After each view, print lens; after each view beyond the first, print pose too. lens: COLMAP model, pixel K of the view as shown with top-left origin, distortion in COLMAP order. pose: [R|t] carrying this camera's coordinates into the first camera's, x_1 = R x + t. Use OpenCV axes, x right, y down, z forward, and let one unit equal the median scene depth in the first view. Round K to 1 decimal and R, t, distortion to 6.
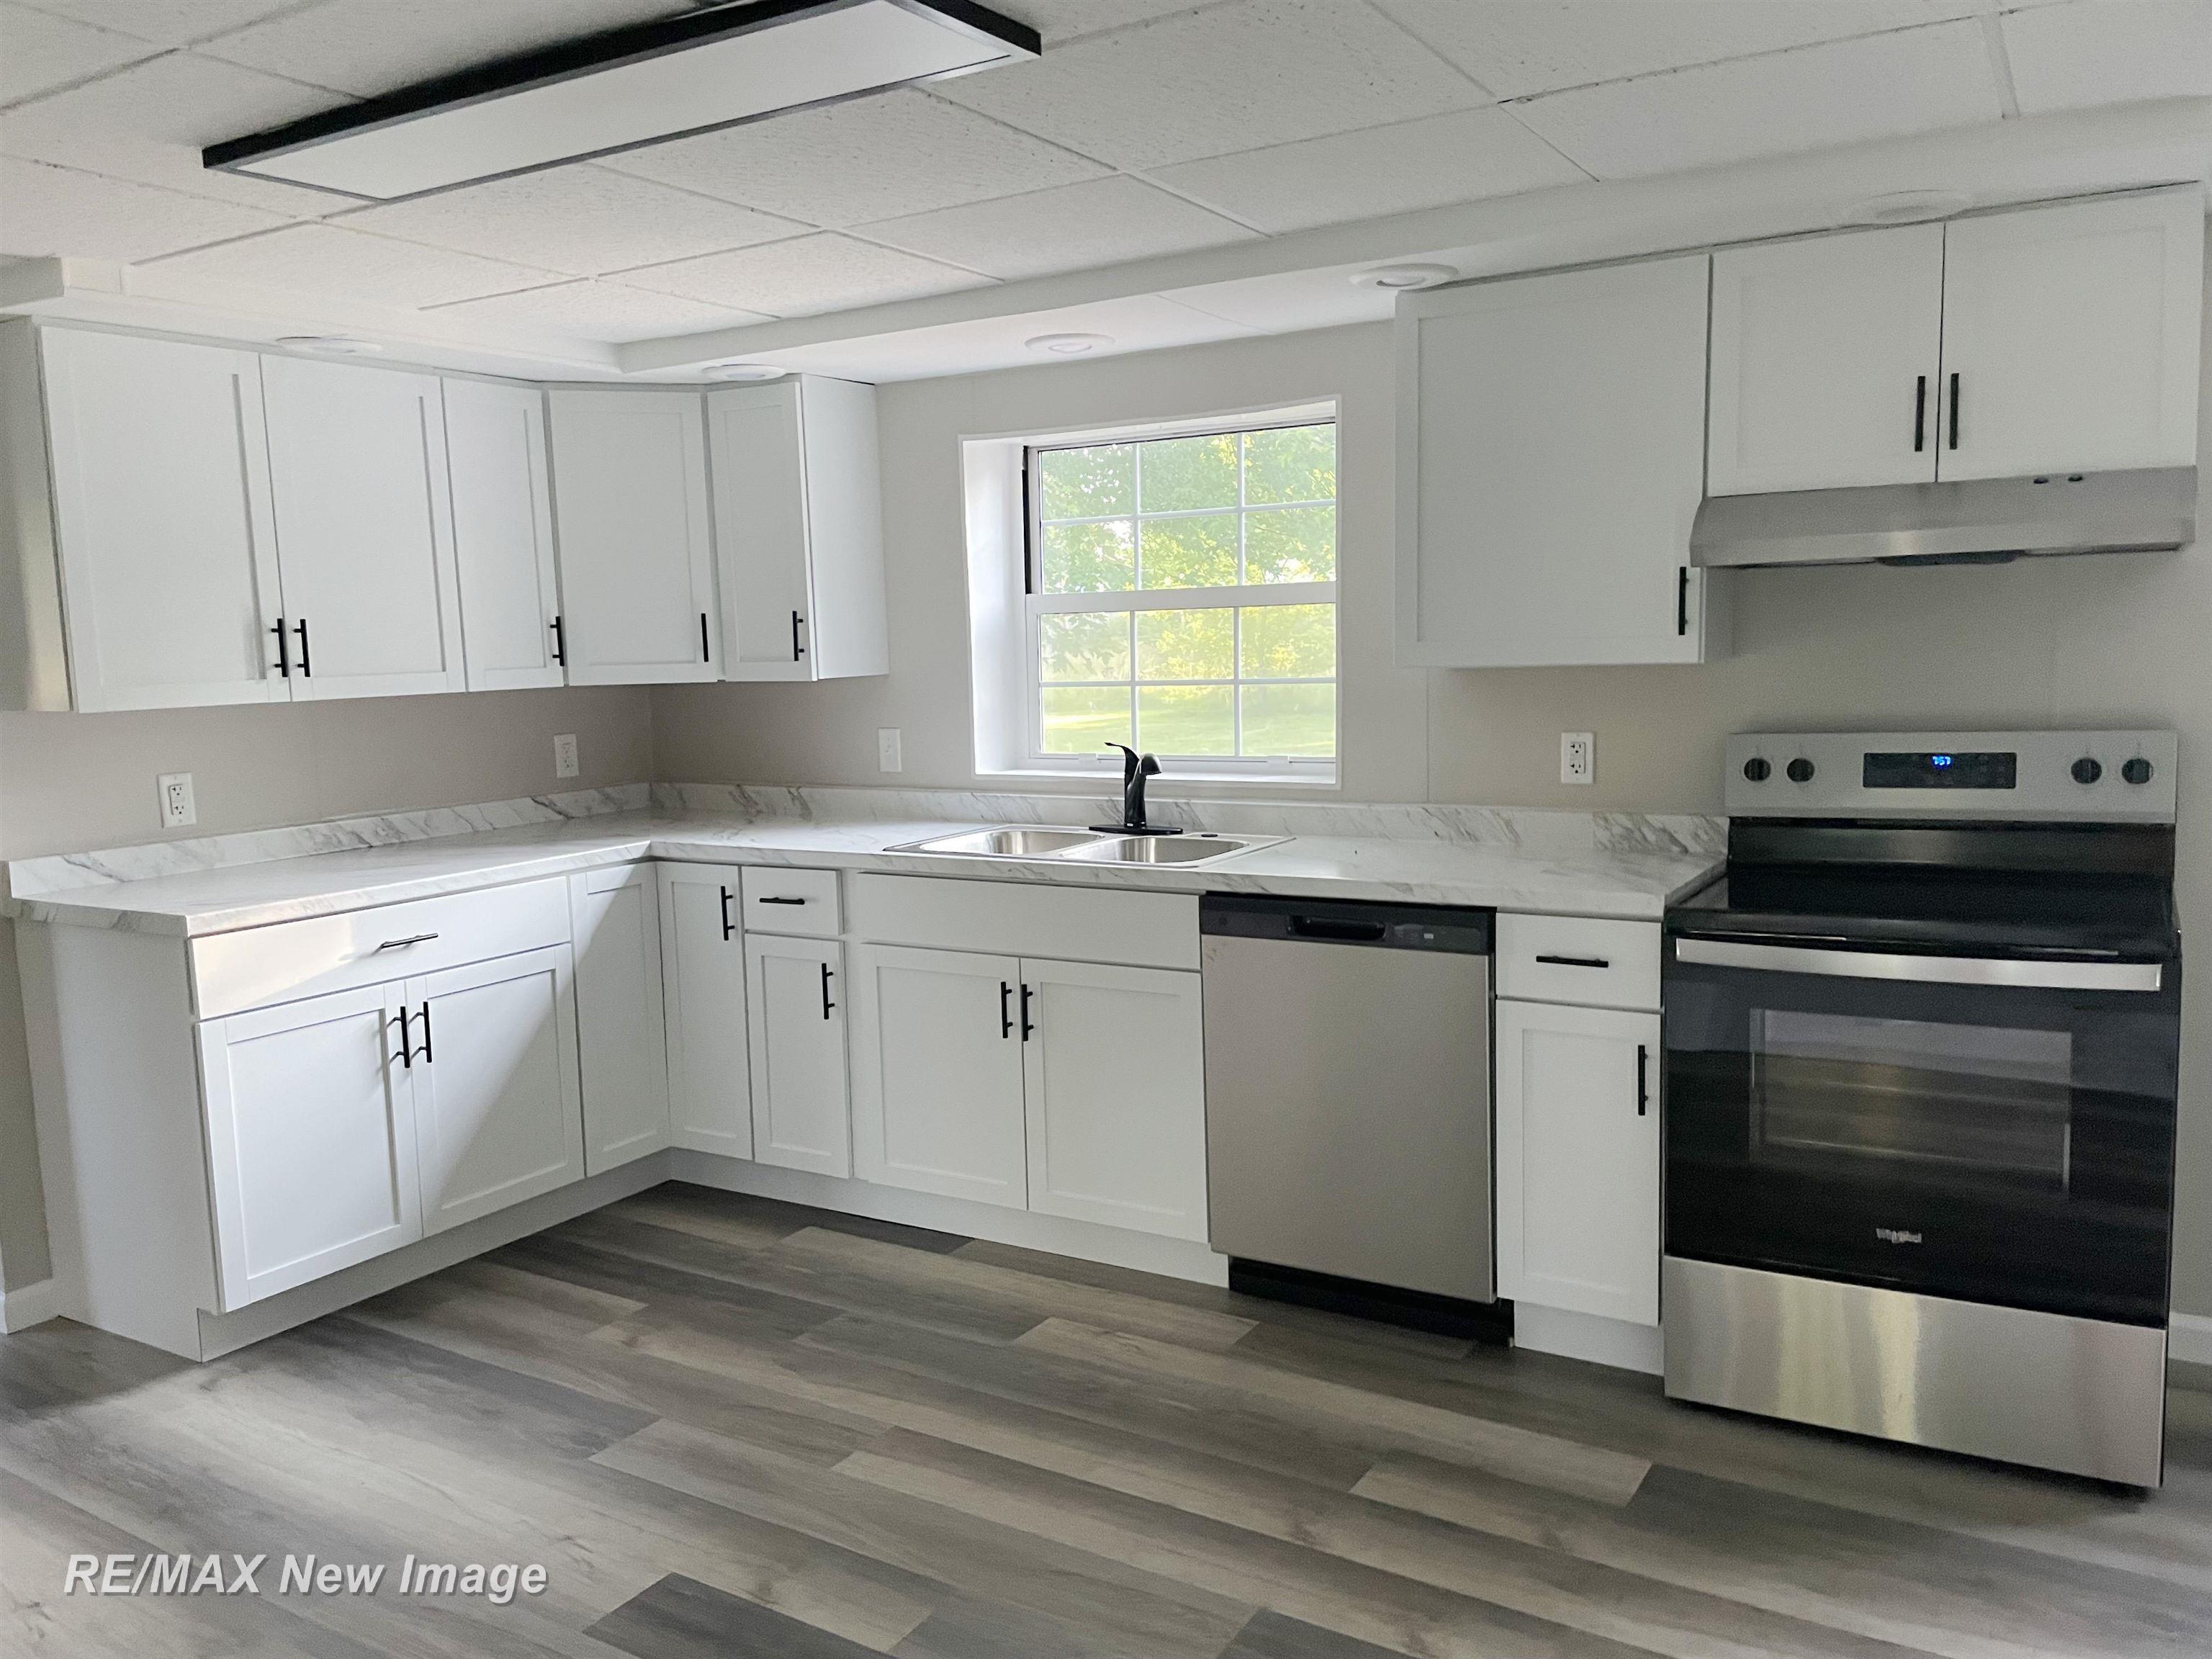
lens RADIAL K [[1662.2, 0, 1106.0], [0, 1662.2, 829.5], [0, 0, 1]] dist [0.058619, -0.095416]
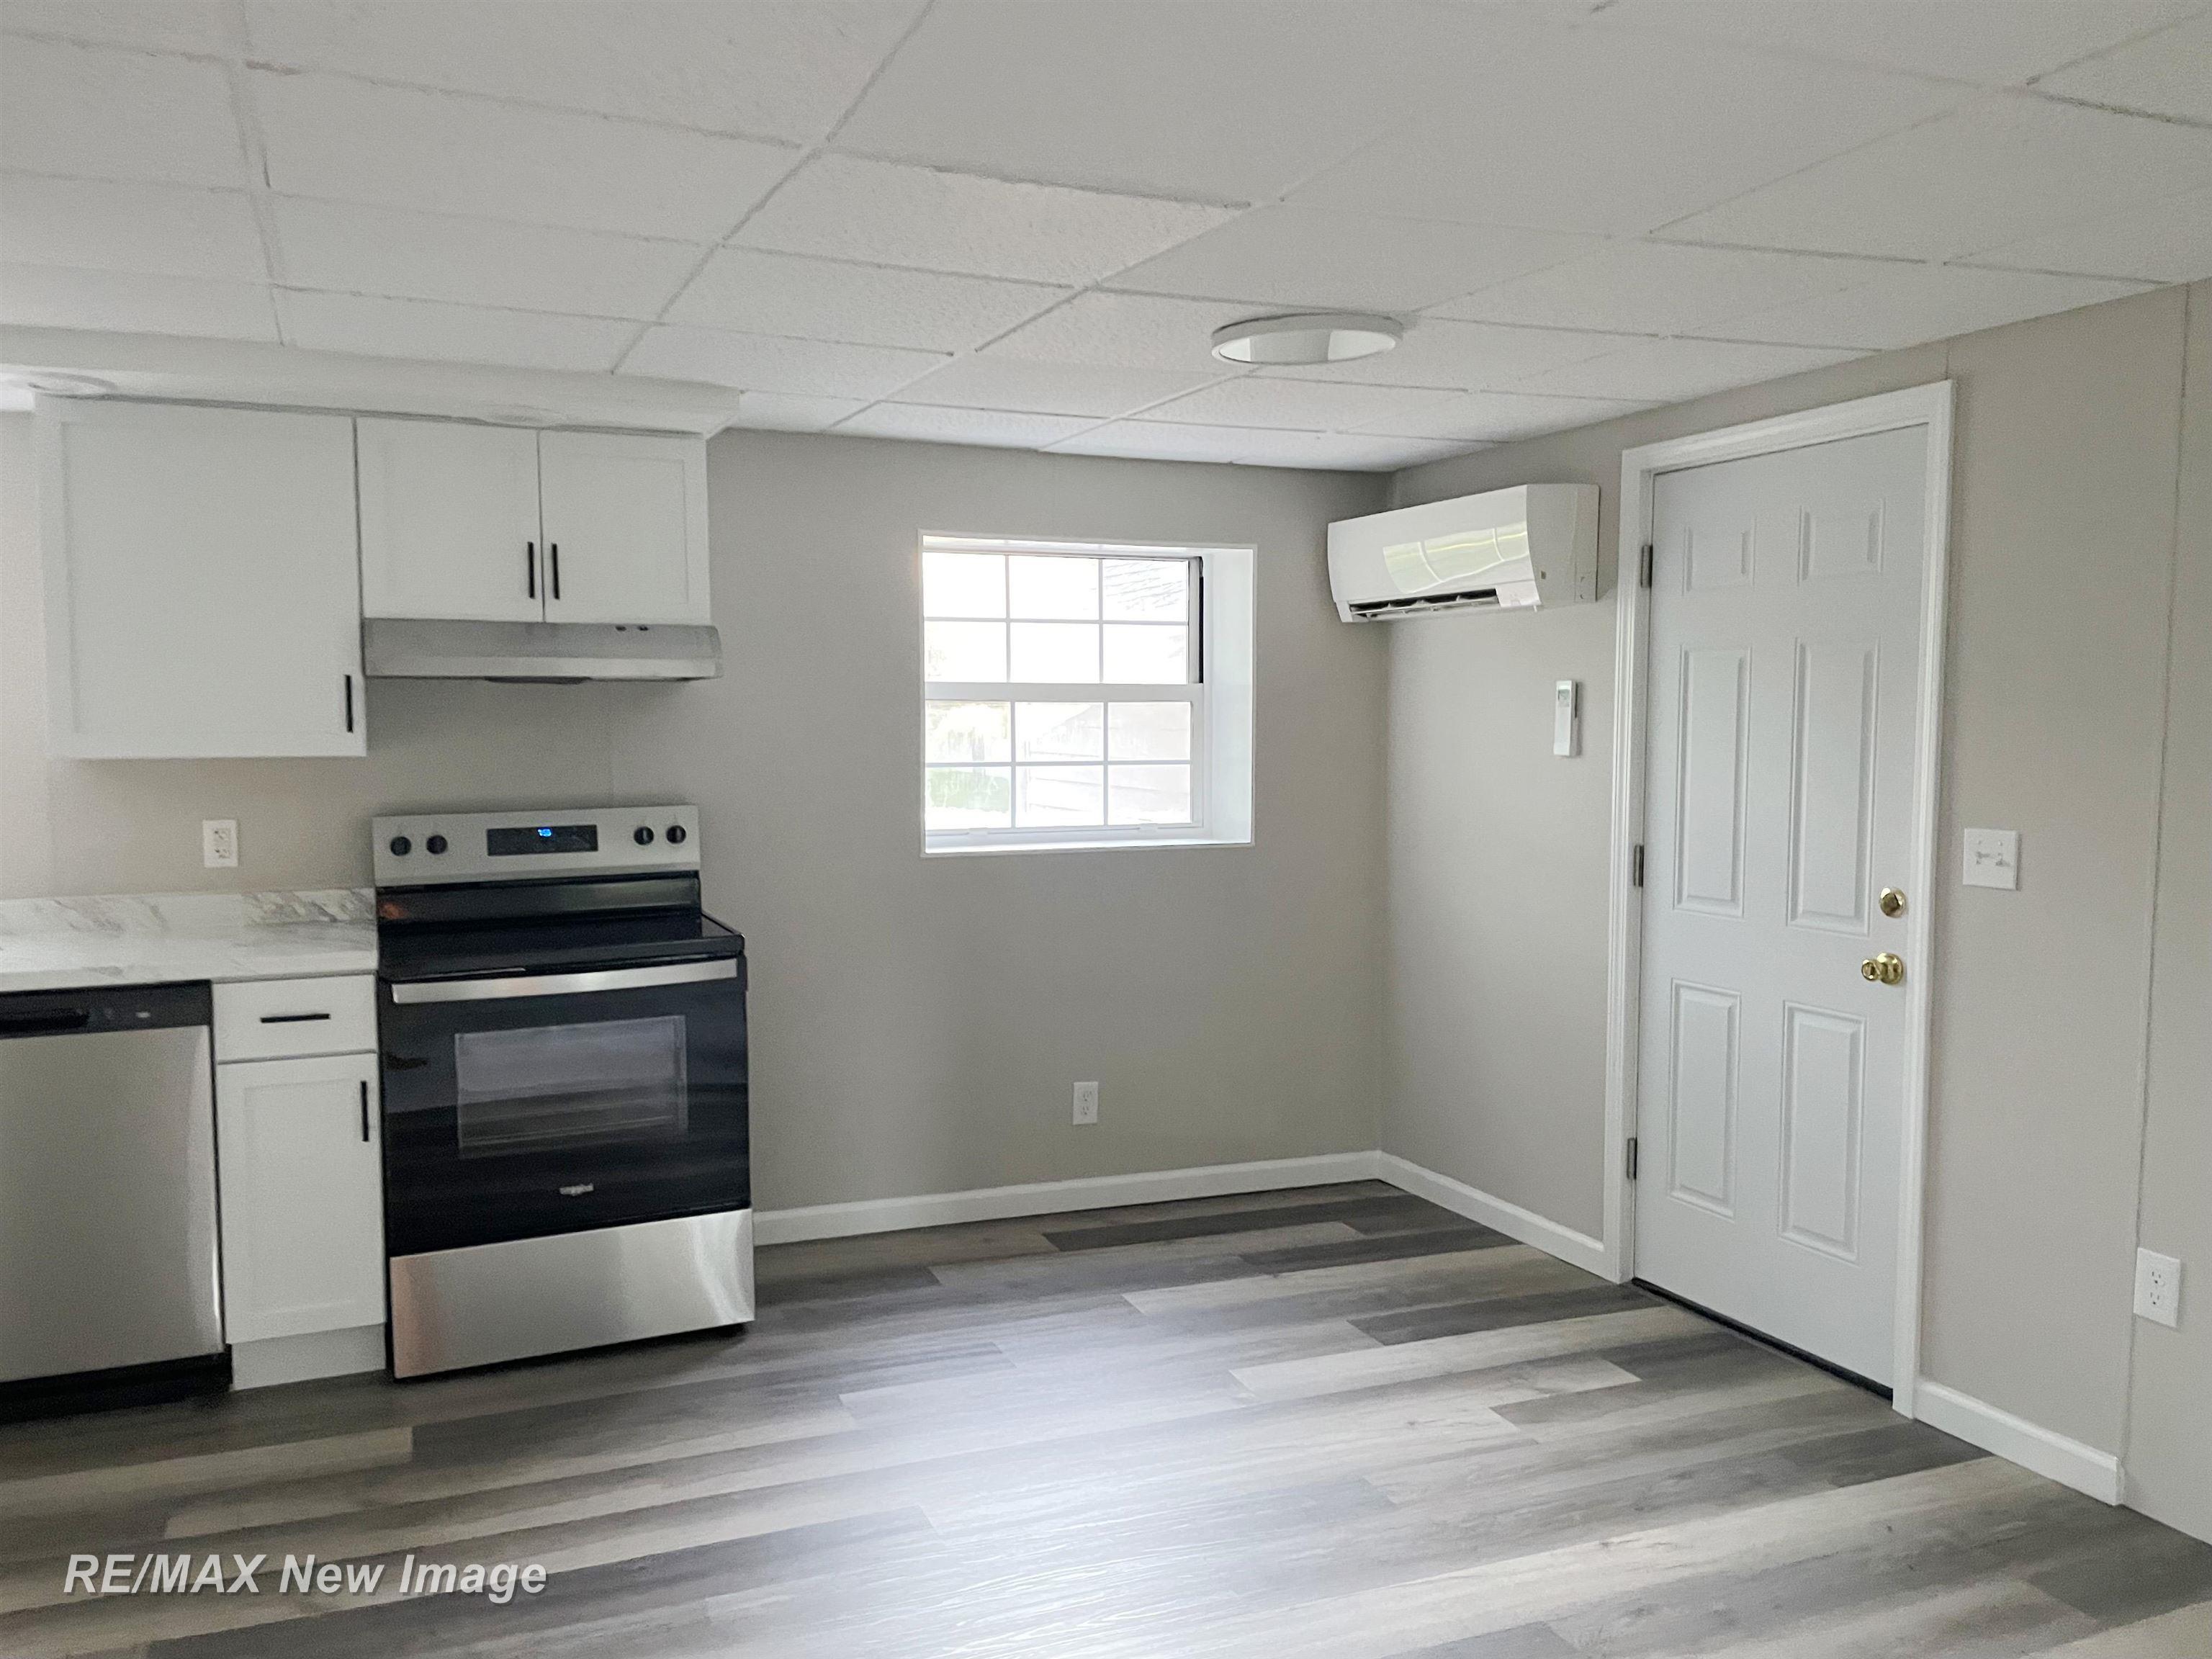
lens RADIAL K [[1742.8, 0, 1106.0], [0, 1742.8, 829.5], [0, 0, 1]] dist [0.004827, 0.002579]
pose [[0.564627, -0.028697, 0.824847, -0.381671], [0.079610, 0.996629, -0.019821, 0.018723], [-0.821498, 0.076858, 0.565009, -0.128728]]
